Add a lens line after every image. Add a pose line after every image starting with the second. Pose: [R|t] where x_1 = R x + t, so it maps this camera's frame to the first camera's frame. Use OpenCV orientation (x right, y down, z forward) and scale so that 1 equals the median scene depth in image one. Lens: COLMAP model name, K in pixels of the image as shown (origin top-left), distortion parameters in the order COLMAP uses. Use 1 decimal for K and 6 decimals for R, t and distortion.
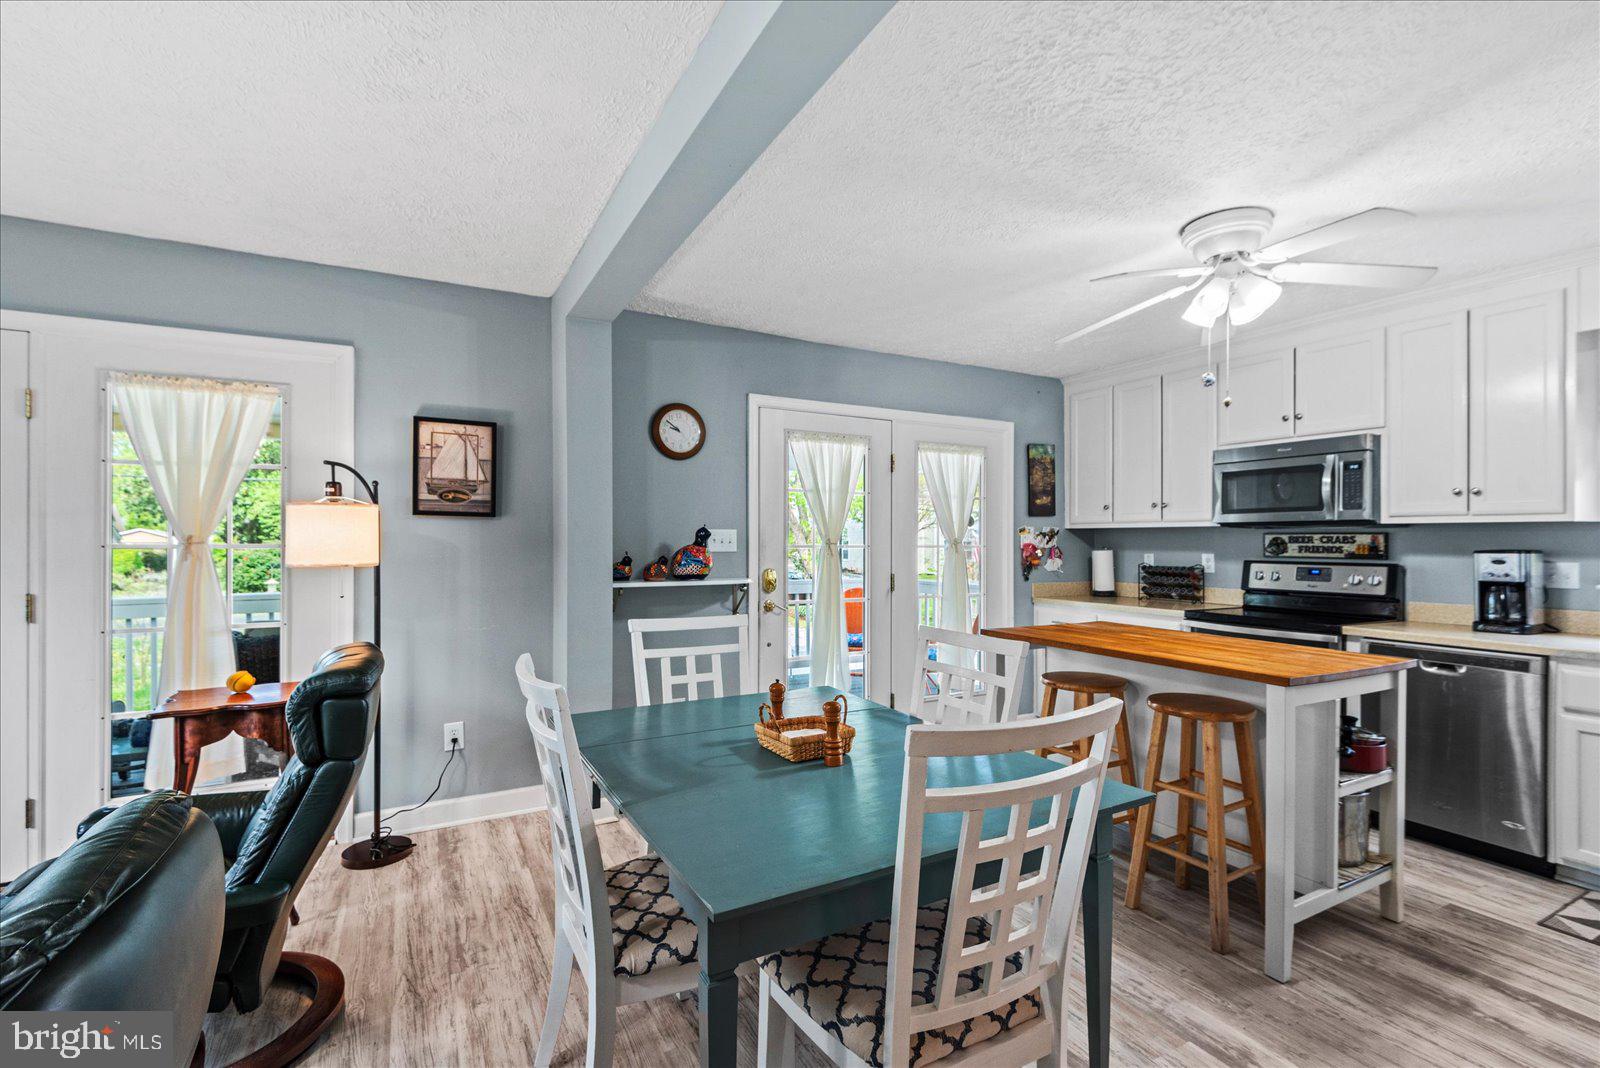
lens RADIAL K [[717.3, 0, 797.7], [0, 717.3, 536.0], [0, 0, 1]] dist [0.024822, -0.013687]
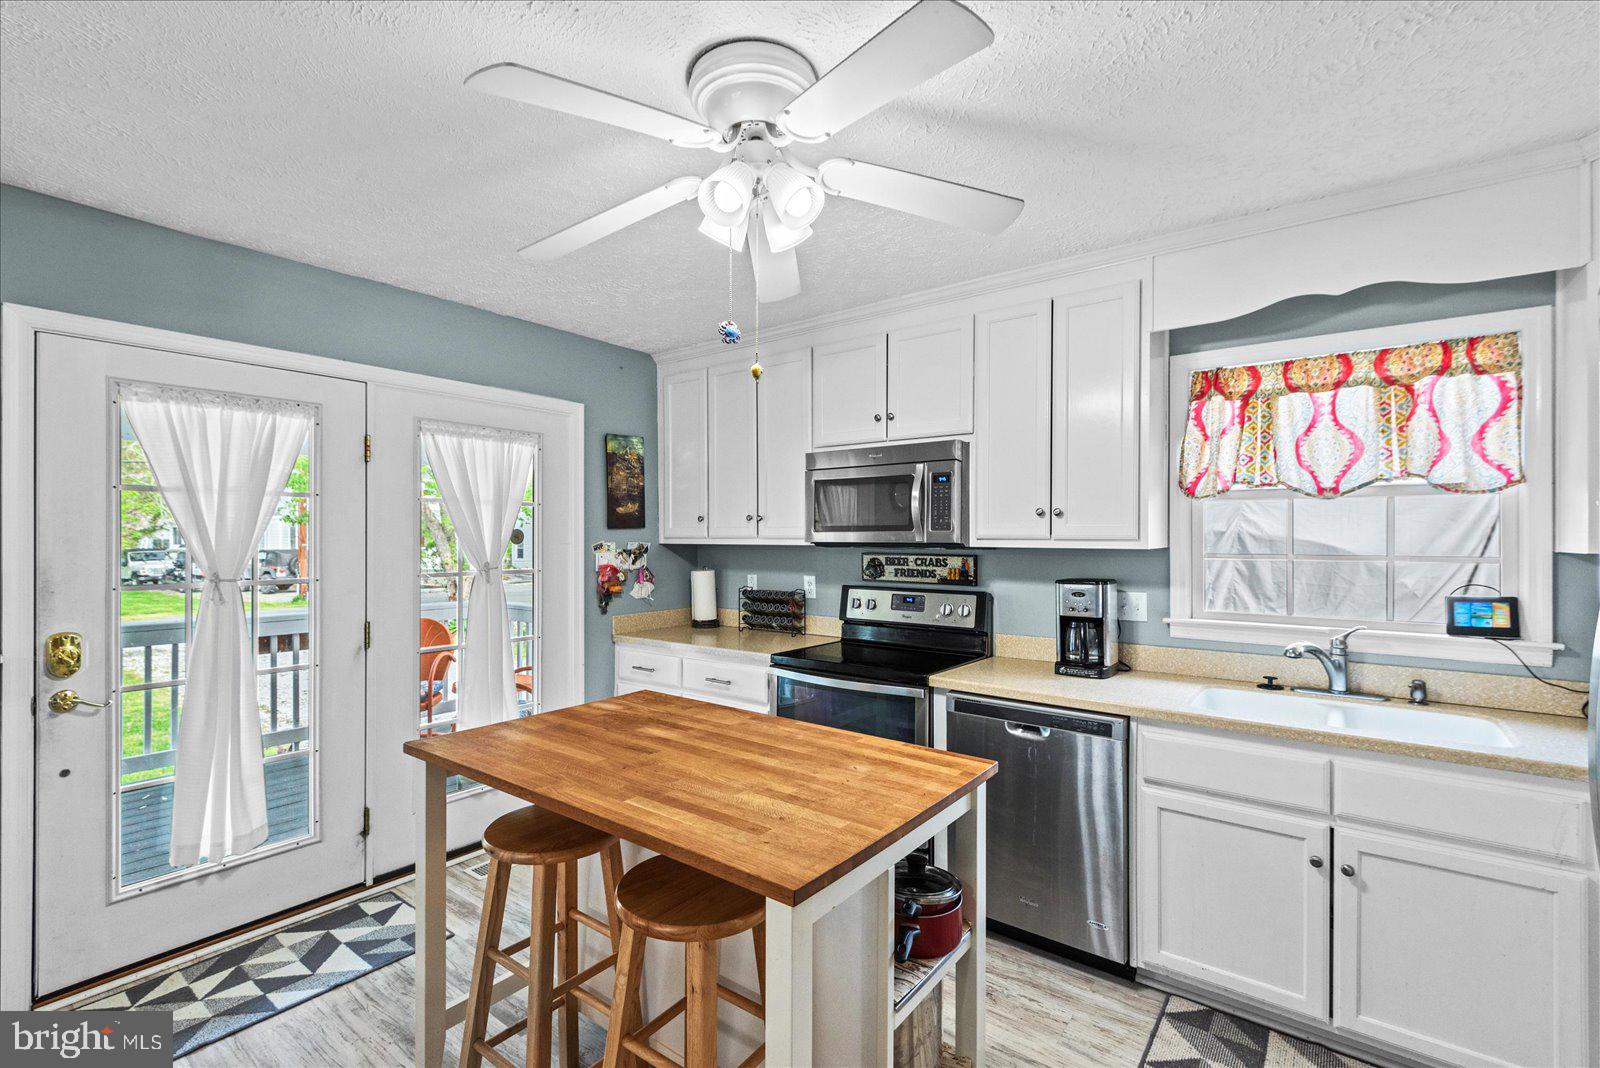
lens RADIAL K [[717.3, 0, 796.2], [0, 717.3, 532.3], [0, 0, 1]] dist [0.024822, -0.013687]
pose [[0.914293, -0.000859, 0.405053, 0.249241], [0.000746, 1.000000, 0.000437, -0.030519], [-0.405053, -0.000097, 0.914293, 0.281031]]
